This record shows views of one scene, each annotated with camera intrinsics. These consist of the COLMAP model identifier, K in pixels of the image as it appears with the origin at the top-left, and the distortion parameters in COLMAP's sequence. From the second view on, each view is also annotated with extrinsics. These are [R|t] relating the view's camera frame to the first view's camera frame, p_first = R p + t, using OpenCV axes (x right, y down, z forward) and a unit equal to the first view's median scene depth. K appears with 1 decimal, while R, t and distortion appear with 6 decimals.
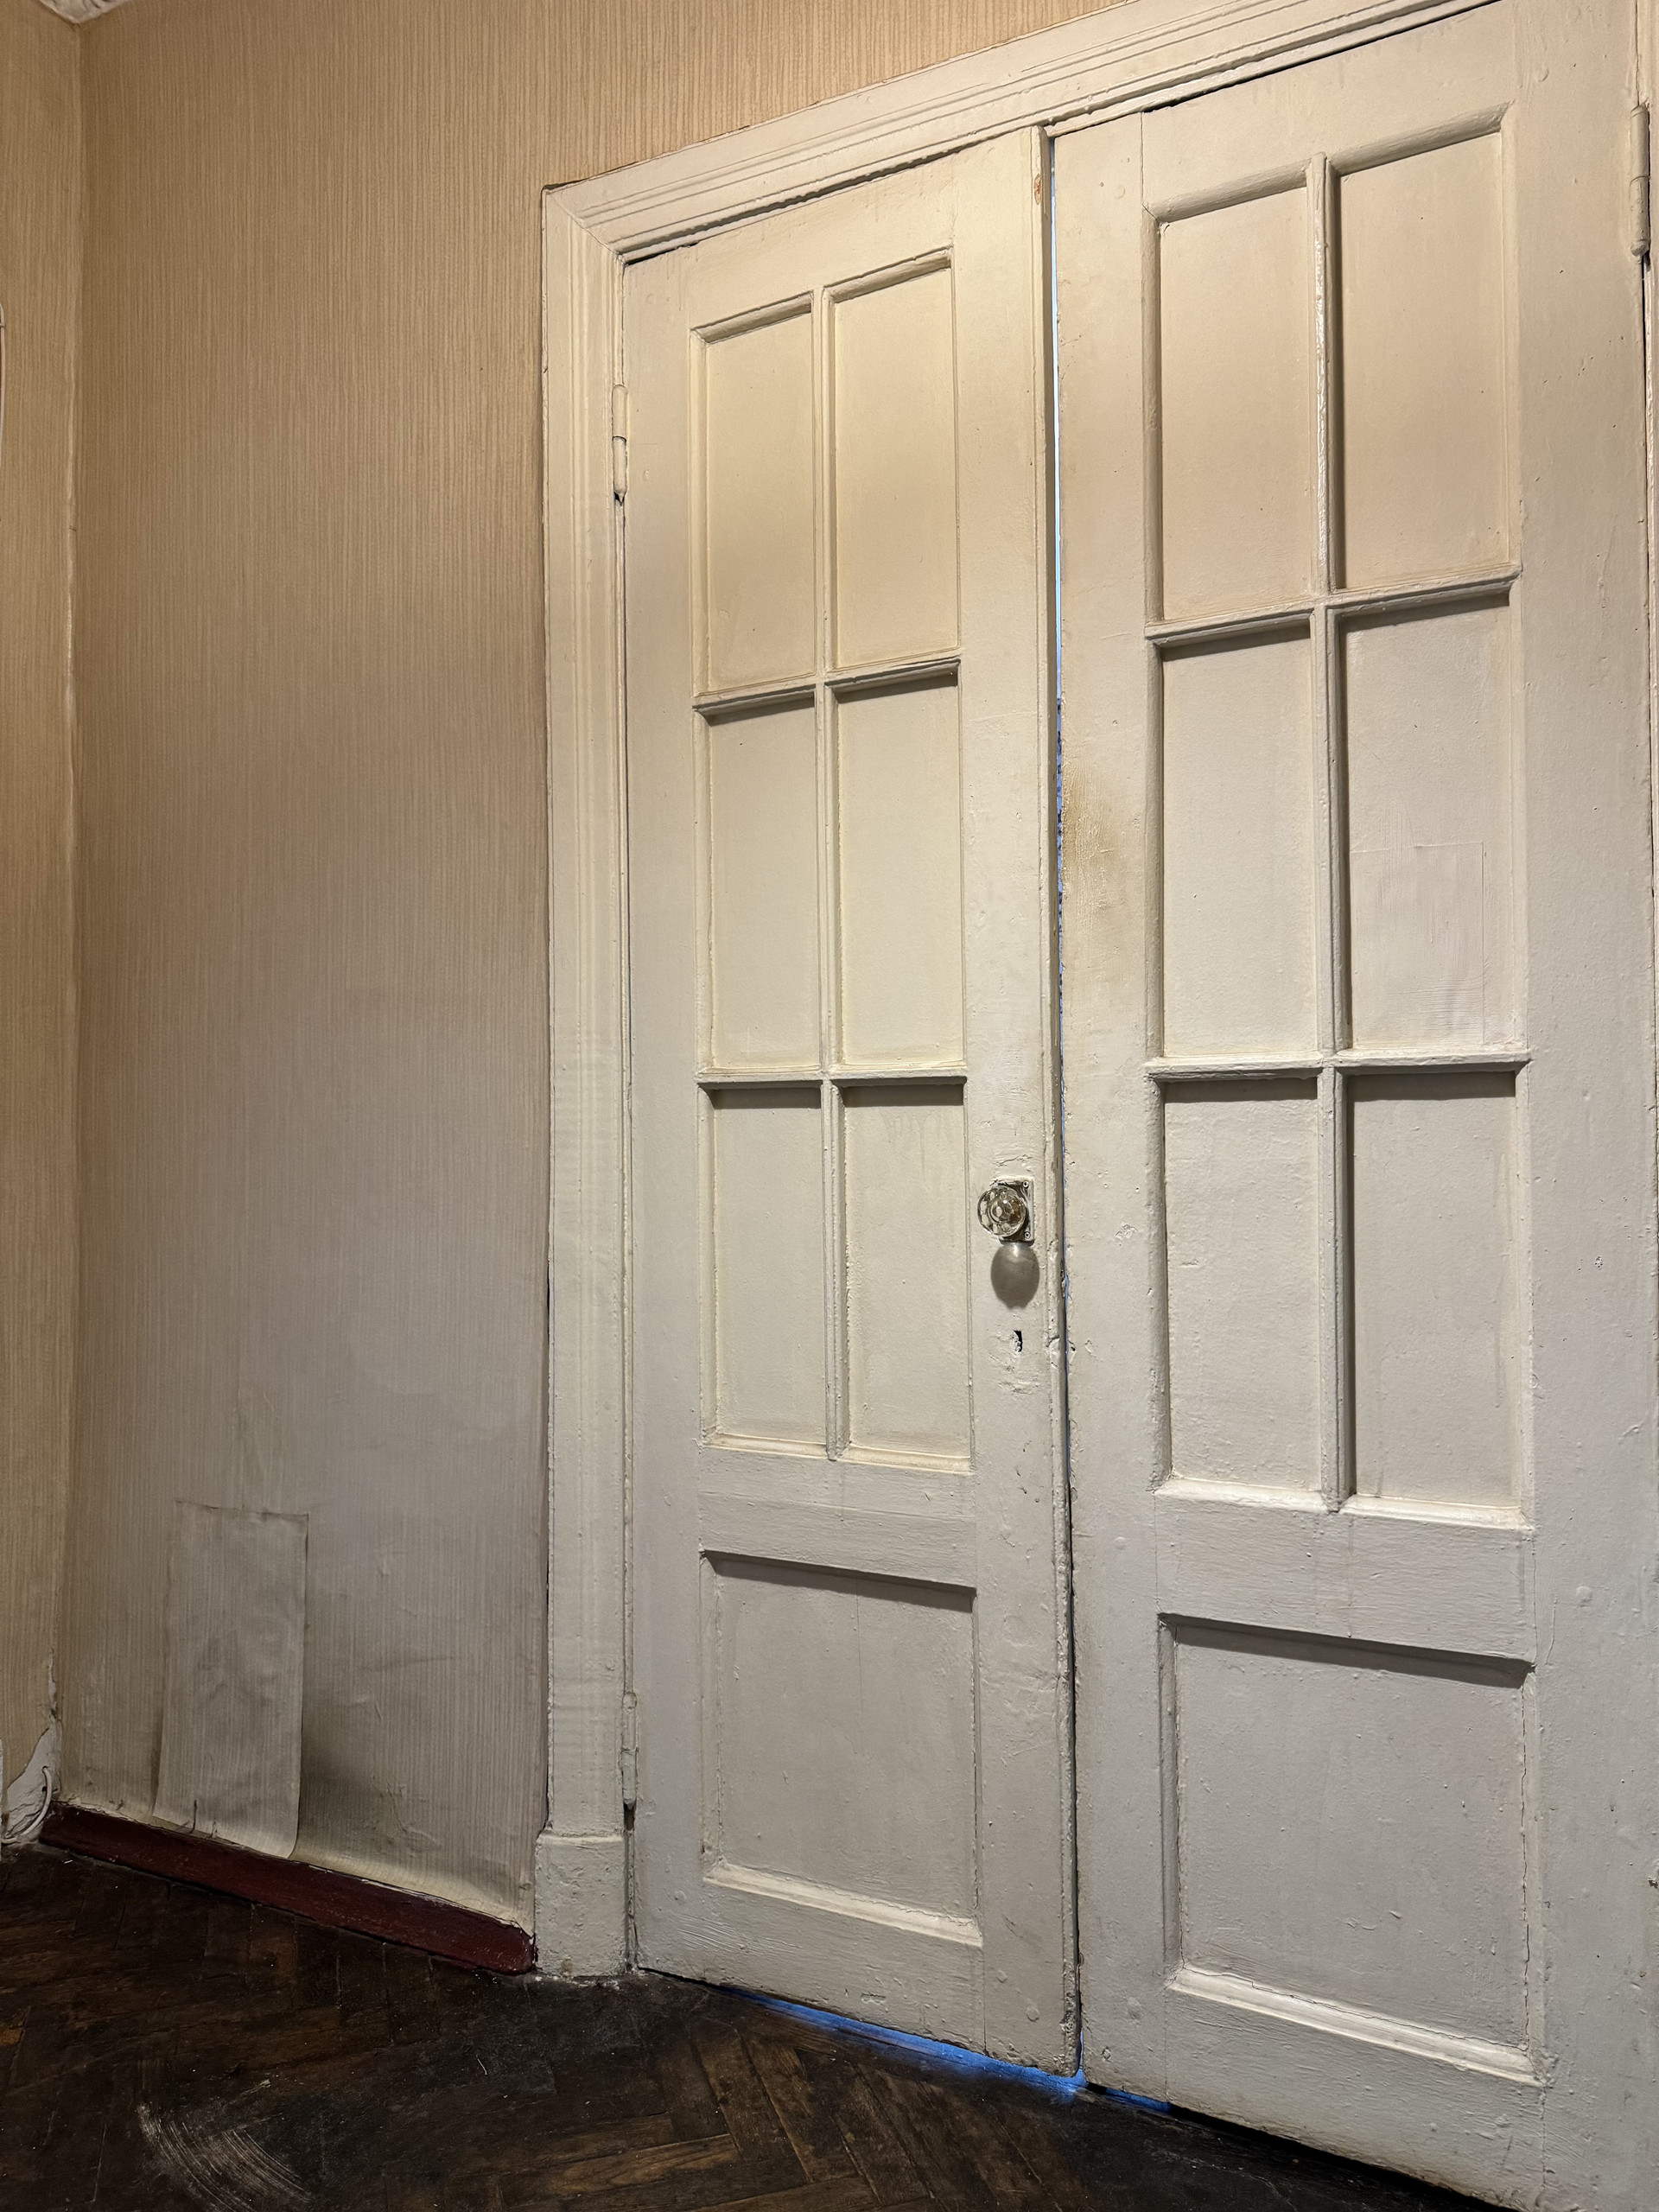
lens RADIAL K [[1571.8, 0, 826.9], [0, 1571.8, 1110.3], [0, 0, 1]] dist [0.009482, -0.009392]
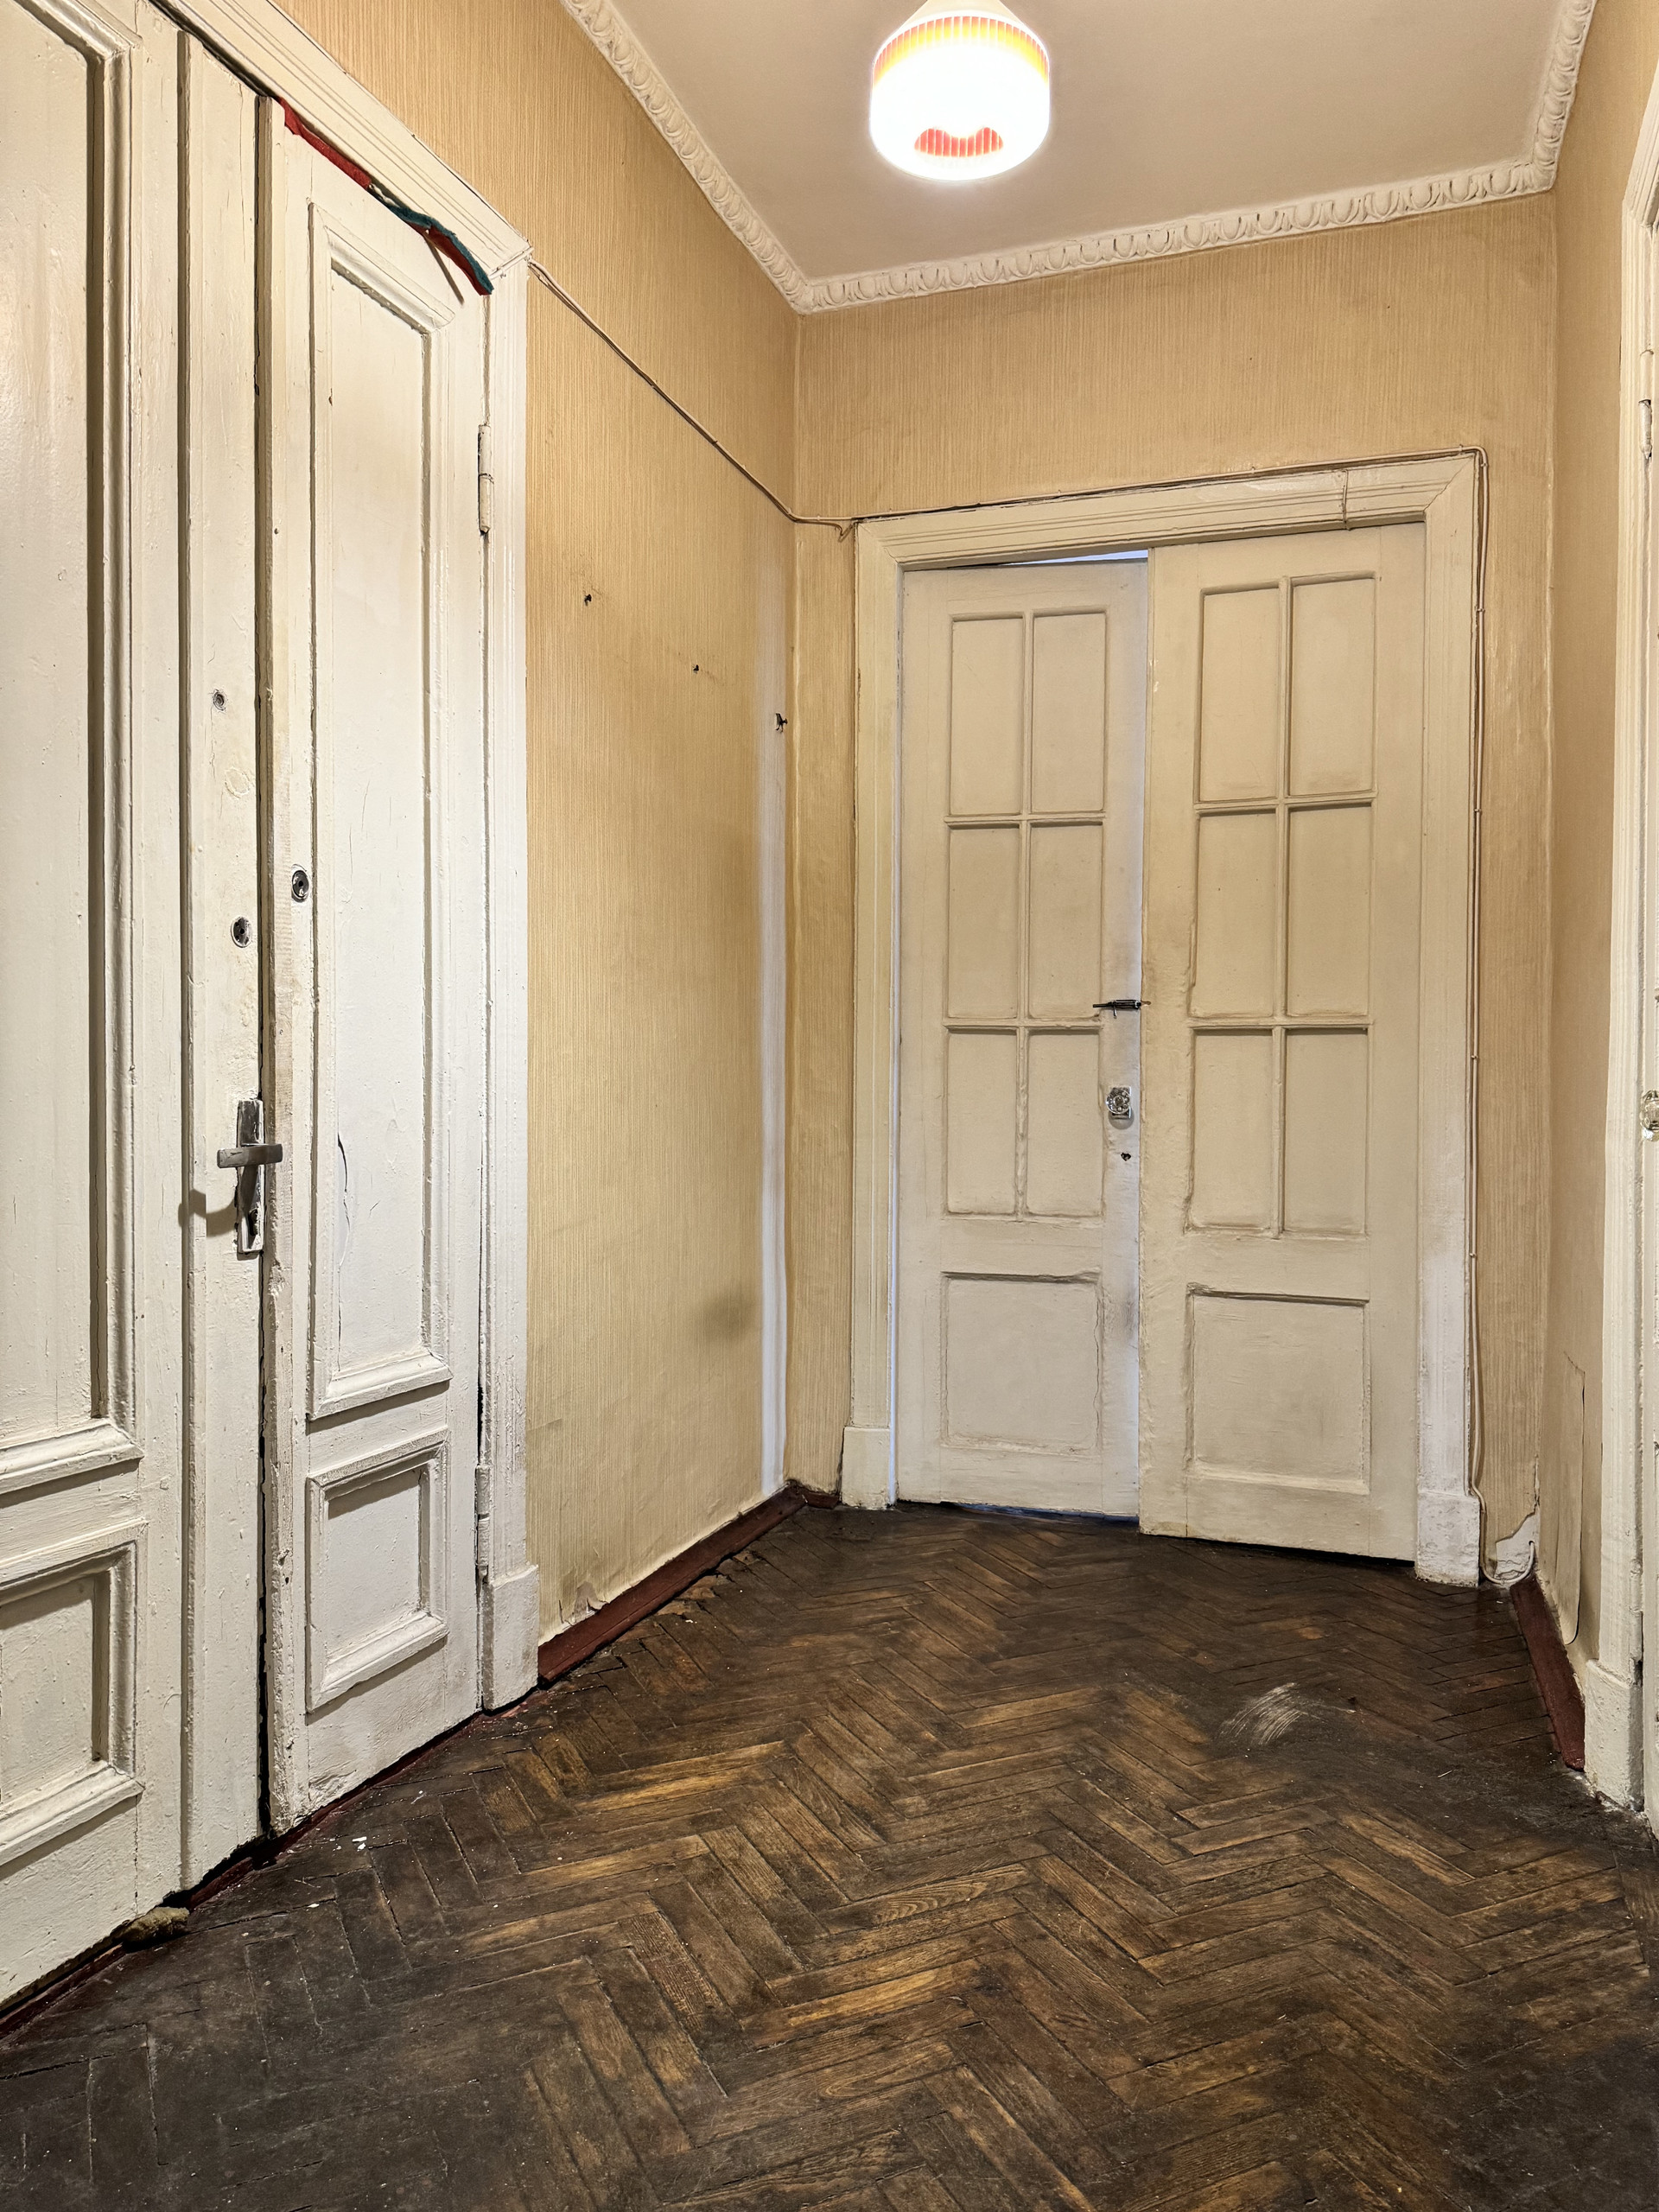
lens RADIAL K [[1571.8, 0, 829.7], [0, 1571.8, 1107.7], [0, 0, 1]] dist [0.009482, -0.009392]
pose [[0.123143, 0.011601, -0.992321, 1.062897], [0.012382, 0.999836, 0.013225, 0.041034], [0.992312, -0.013916, 0.122979, 0.373933]]
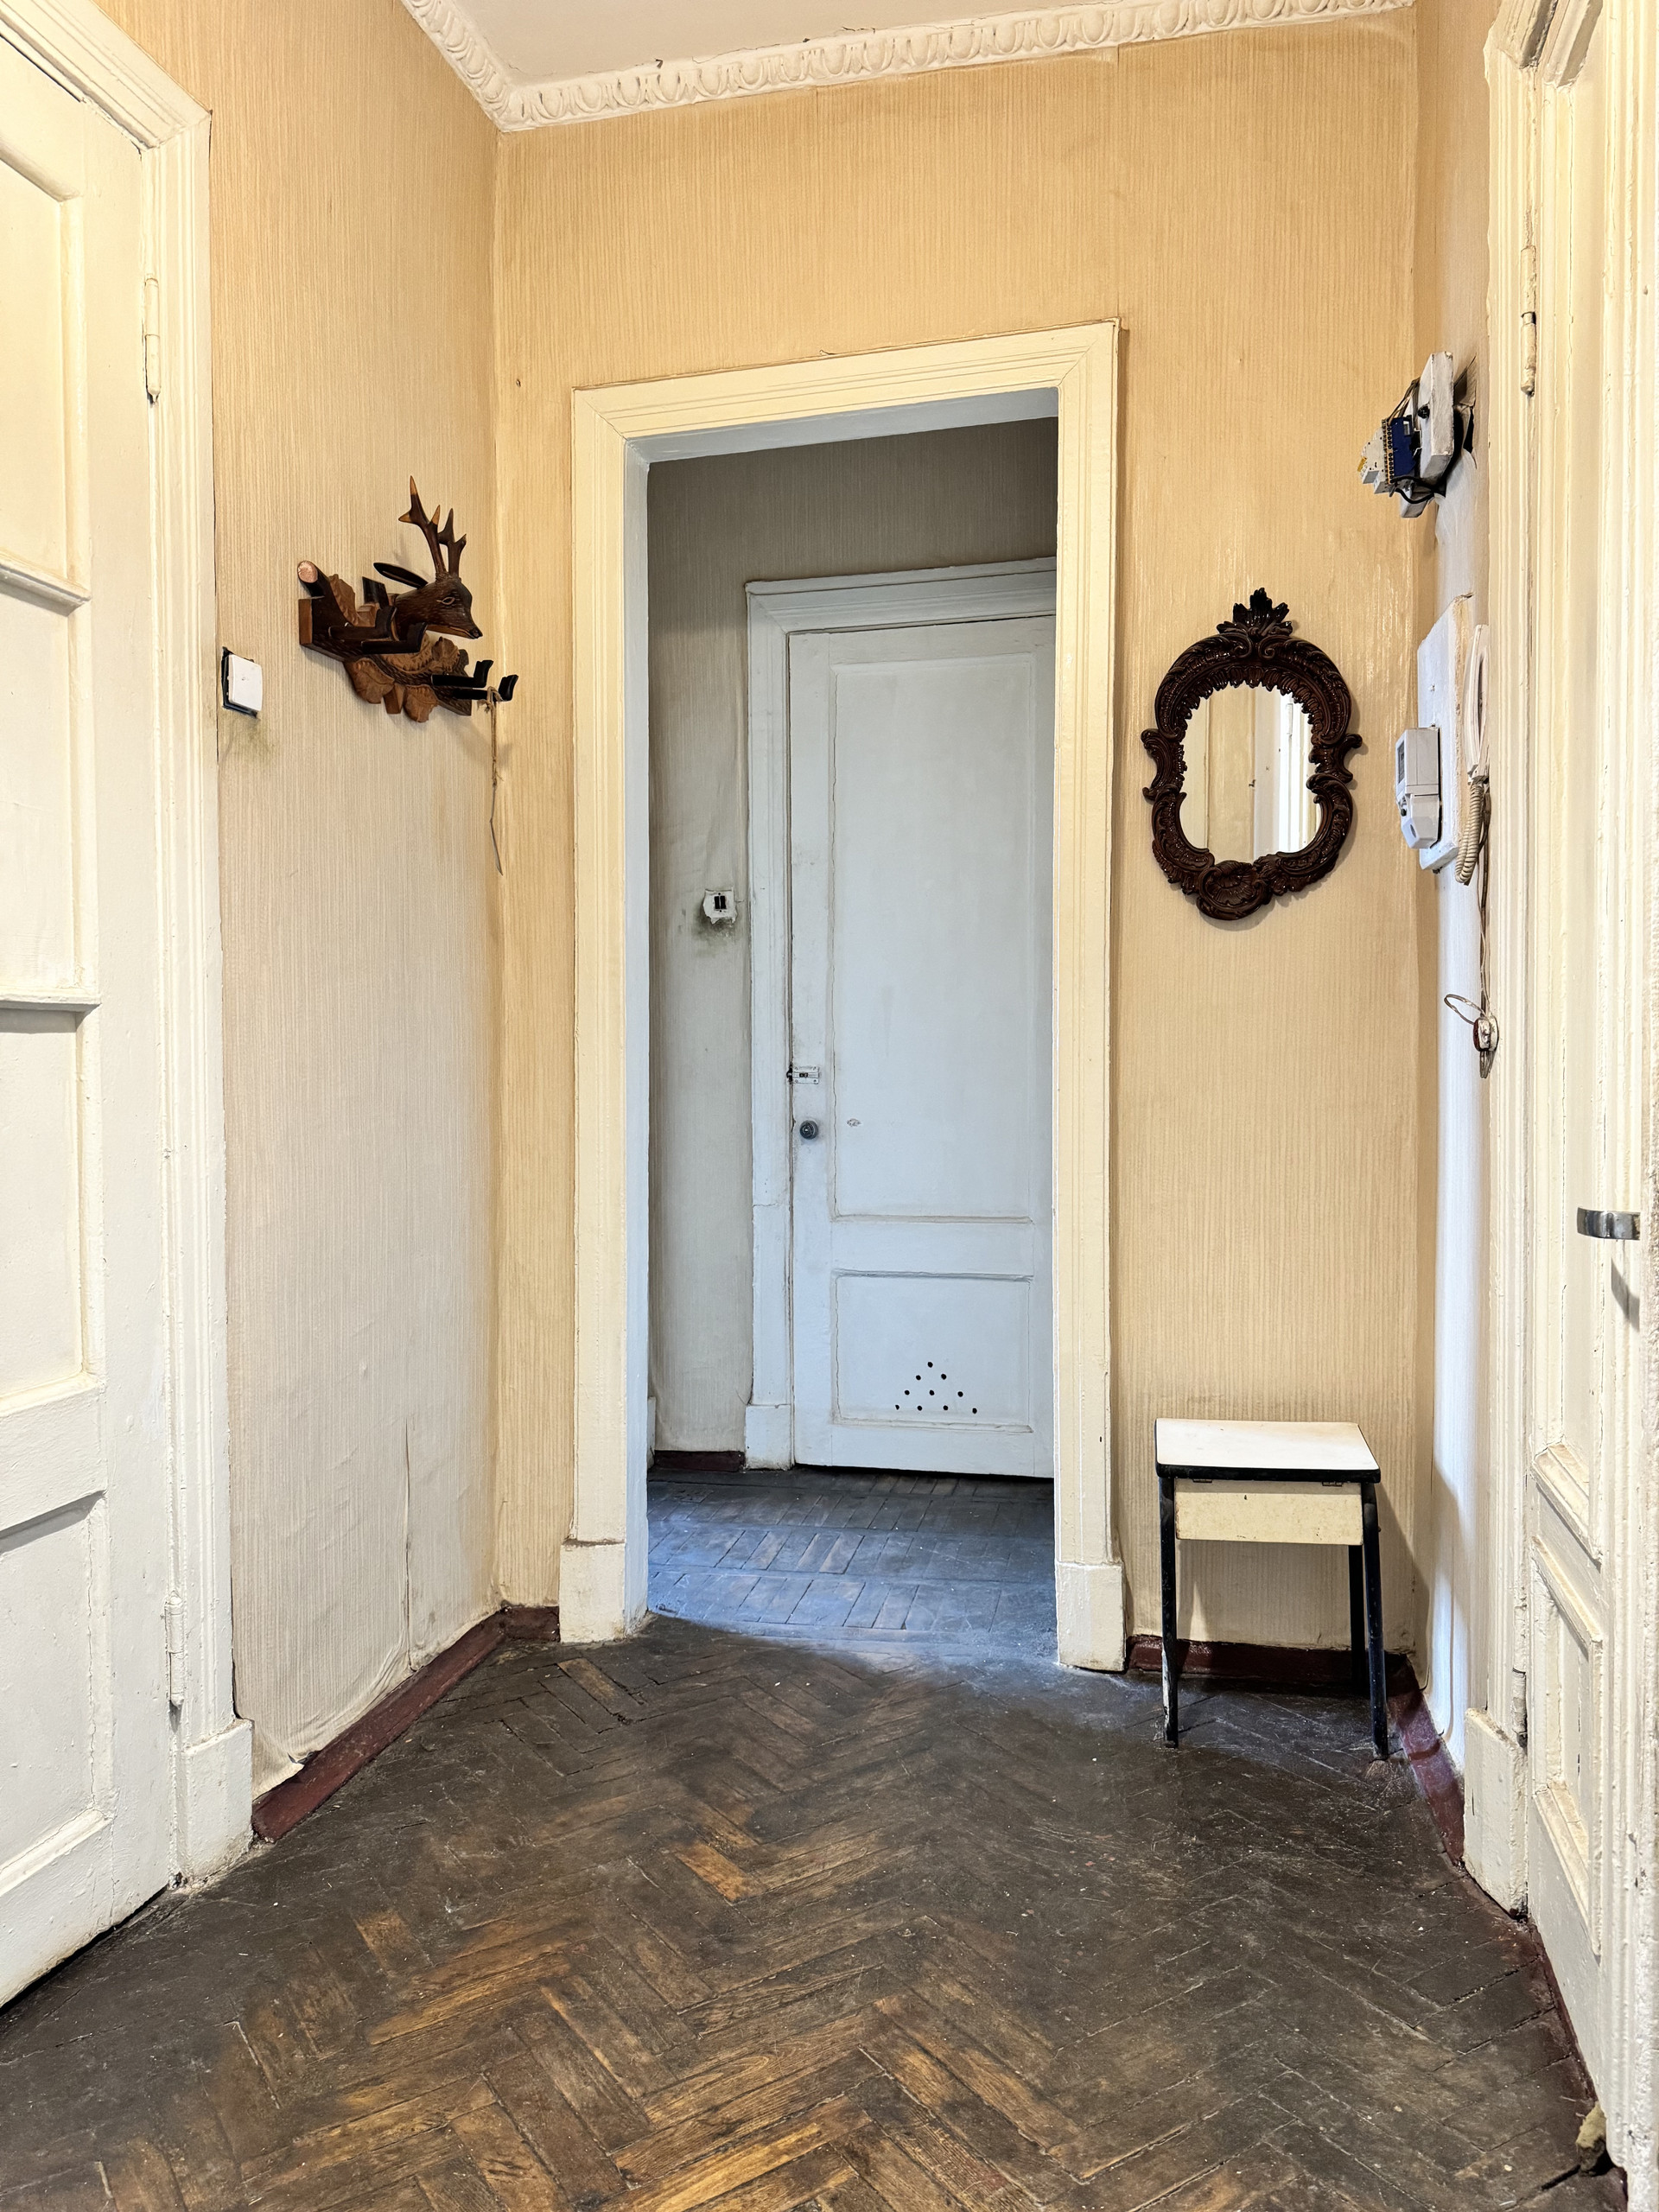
lens RADIAL K [[1571.8, 0, 829.4], [0, 1571.8, 1099.1], [0, 0, 1]] dist [0.009482, -0.009392]
pose [[-0.249282, -0.015716, 0.968303, -0.816680], [-0.017256, 0.999782, 0.011785, 0.016768], [-0.968277, -0.013771, -0.249499, 0.697076]]
